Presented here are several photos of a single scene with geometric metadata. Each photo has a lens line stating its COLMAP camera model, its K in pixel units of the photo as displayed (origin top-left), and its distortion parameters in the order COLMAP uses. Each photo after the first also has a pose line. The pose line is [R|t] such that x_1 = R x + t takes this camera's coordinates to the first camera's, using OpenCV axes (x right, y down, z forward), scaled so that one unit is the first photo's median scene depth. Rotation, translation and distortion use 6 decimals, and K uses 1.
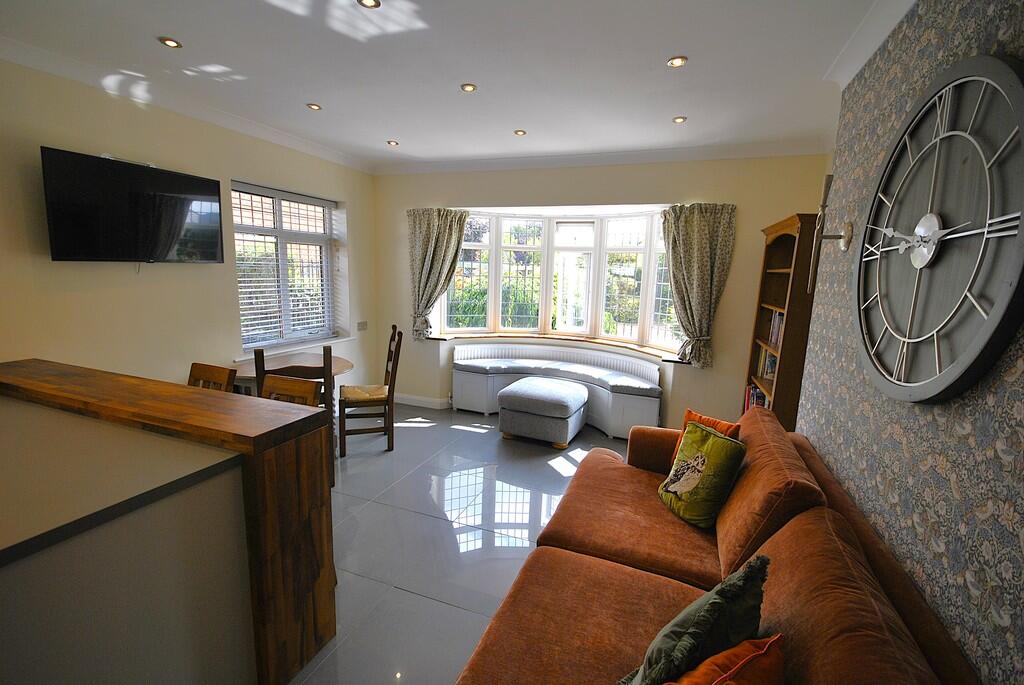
lens RADIAL K [[452.0, 0, 514.2], [0, 452.0, 345.8], [0, 0, 1]] dist [-0.000216, -0.005002]
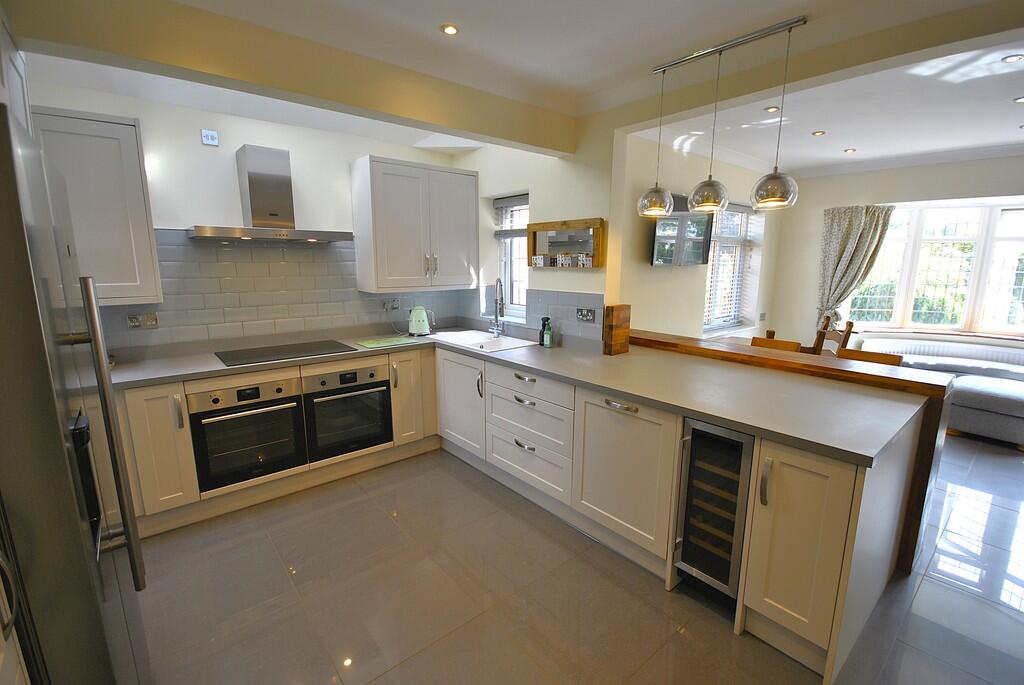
lens RADIAL K [[452.0, 0, 510.4], [0, 452.0, 346.8], [0, 0, 1]] dist [-0.000216, -0.005002]
pose [[0.869346, 0.065253, -0.489877, -0.385631], [-0.057818, 0.997867, 0.030314, 0.039753], [0.490810, 0.001971, 0.871265, -0.339704]]
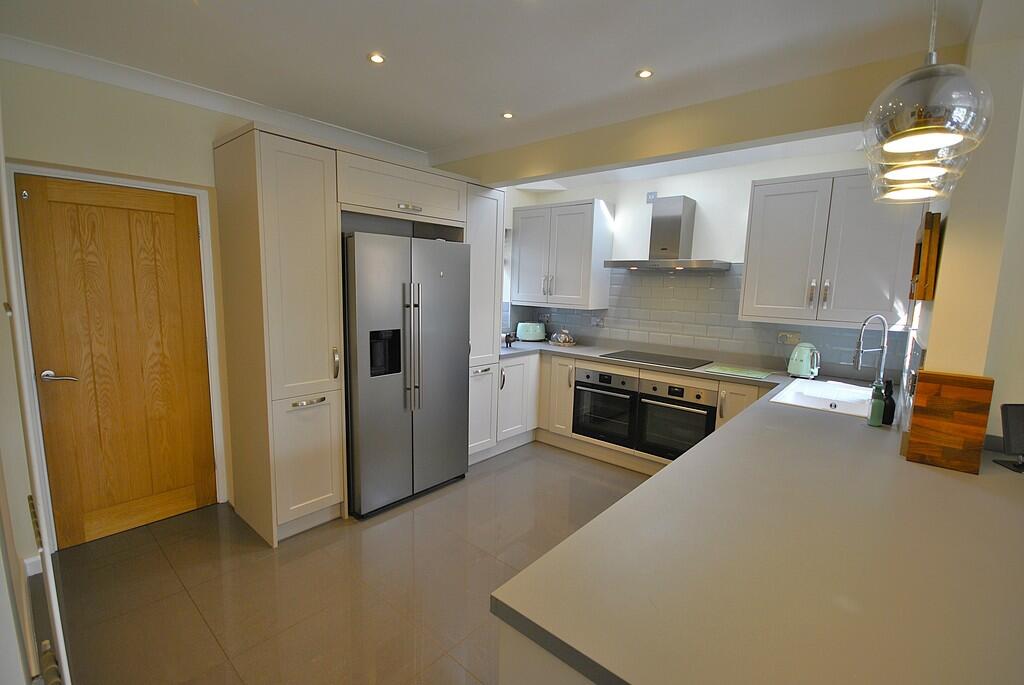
lens RADIAL K [[452.0, 0, 519.0], [0, 452.0, 343.8], [0, 0, 1]] dist [-0.000216, -0.005002]
pose [[-0.337941, 0.084433, -0.937372, -0.118678], [-0.193504, 0.968457, 0.156995, -0.029562], [0.921060, 0.234440, -0.310943, 0.164682]]
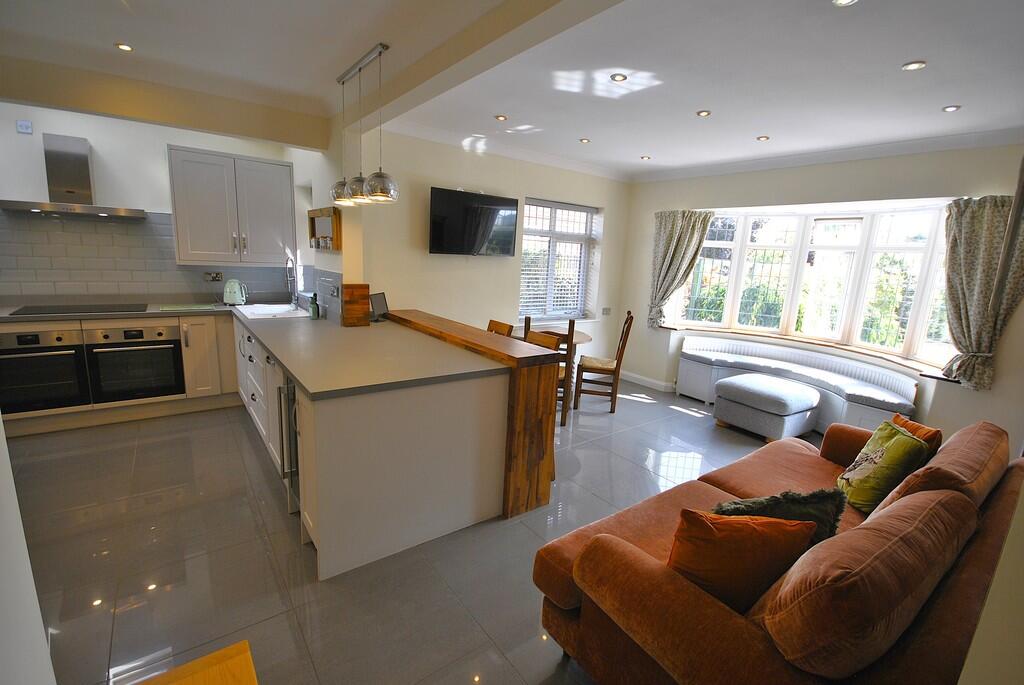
lens RADIAL K [[452.0, 0, 512.2], [0, 452.0, 346.6], [0, 0, 1]] dist [-0.000216, -0.005002]
pose [[0.842390, 0.119798, -0.525383, 0.110650], [-0.114269, 0.992515, 0.043096, 0.030942], [0.526614, 0.023732, 0.849773, -0.171783]]
